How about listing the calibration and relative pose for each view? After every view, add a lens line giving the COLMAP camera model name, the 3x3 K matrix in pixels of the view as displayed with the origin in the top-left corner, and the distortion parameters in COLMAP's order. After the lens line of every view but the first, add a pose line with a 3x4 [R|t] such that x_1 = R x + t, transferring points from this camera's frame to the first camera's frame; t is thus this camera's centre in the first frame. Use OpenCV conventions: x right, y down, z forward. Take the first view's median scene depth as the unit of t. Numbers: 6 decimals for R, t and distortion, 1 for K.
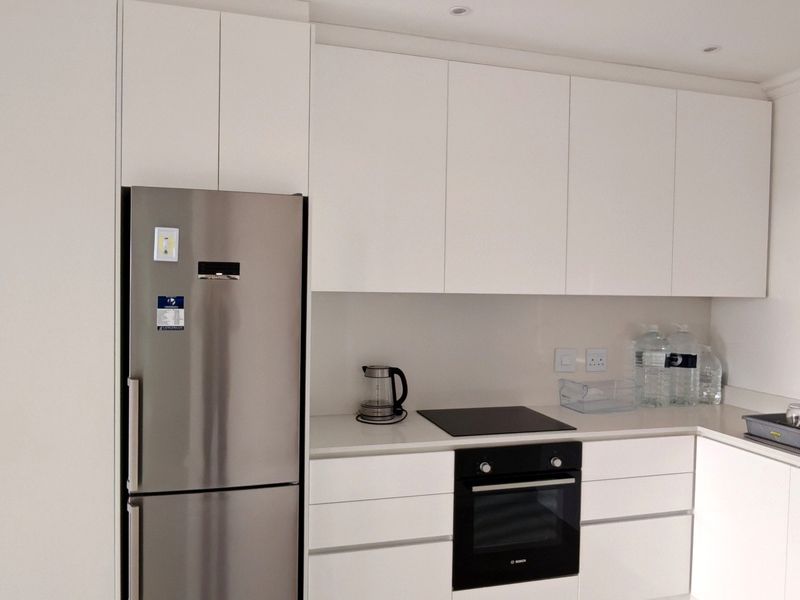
lens RADIAL K [[615.3, 0, 400.0], [0, 615.3, 300.0], [0, 0, 1]] dist [-0.010371, -0.001071]
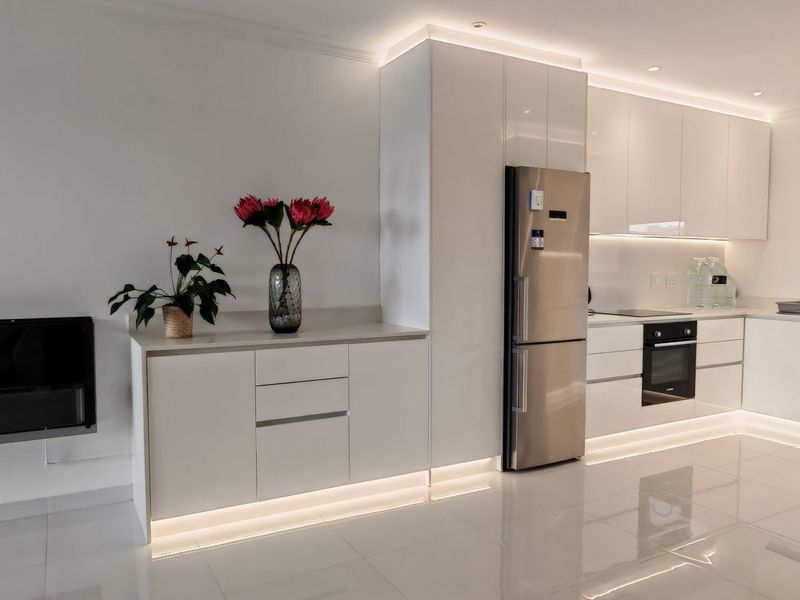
lens RADIAL K [[615.3, 0, 400.0], [0, 615.3, 300.0], [0, 0, 1]] dist [-0.010371, -0.001071]
pose [[0.973772, -0.027224, 0.225890, -0.912686], [0.019565, 0.999157, 0.036079, 0.096415], [-0.226682, -0.030713, 0.973484, -0.490618]]
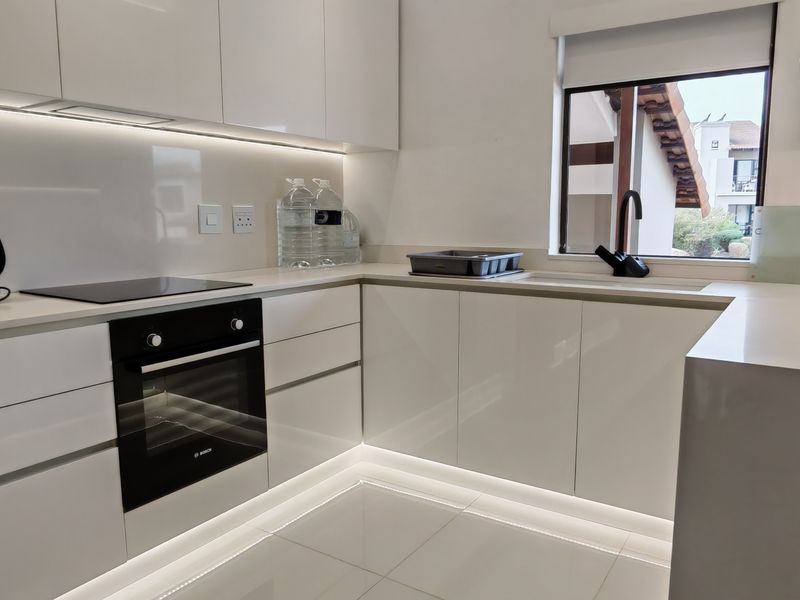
lens RADIAL K [[615.3, 0, 400.0], [0, 615.3, 300.0], [0, 0, 1]] dist [-0.010371, -0.001071]
pose [[0.761683, -0.105978, 0.639224, -0.097895], [0.032600, 0.991552, 0.125546, 0.136284], [-0.647129, -0.074788, 0.758703, 0.242936]]
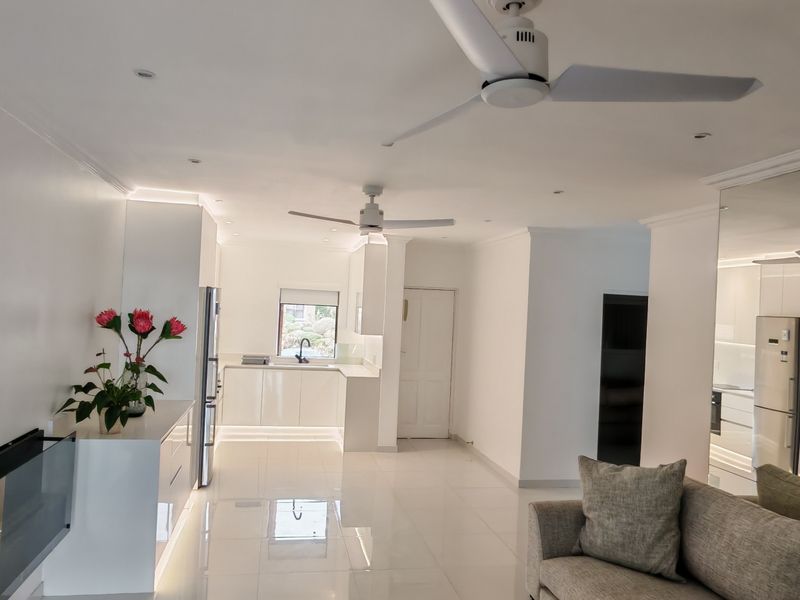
lens RADIAL K [[615.3, 0, 400.0], [0, 615.3, 300.0], [0, 0, 1]] dist [-0.010371, -0.001071]
pose [[0.076105, 0.001461, 0.997099, -2.406694], [-0.021637, 0.999766, 0.000186, -0.112680], [-0.996865, -0.021589, 0.076119, -0.003557]]
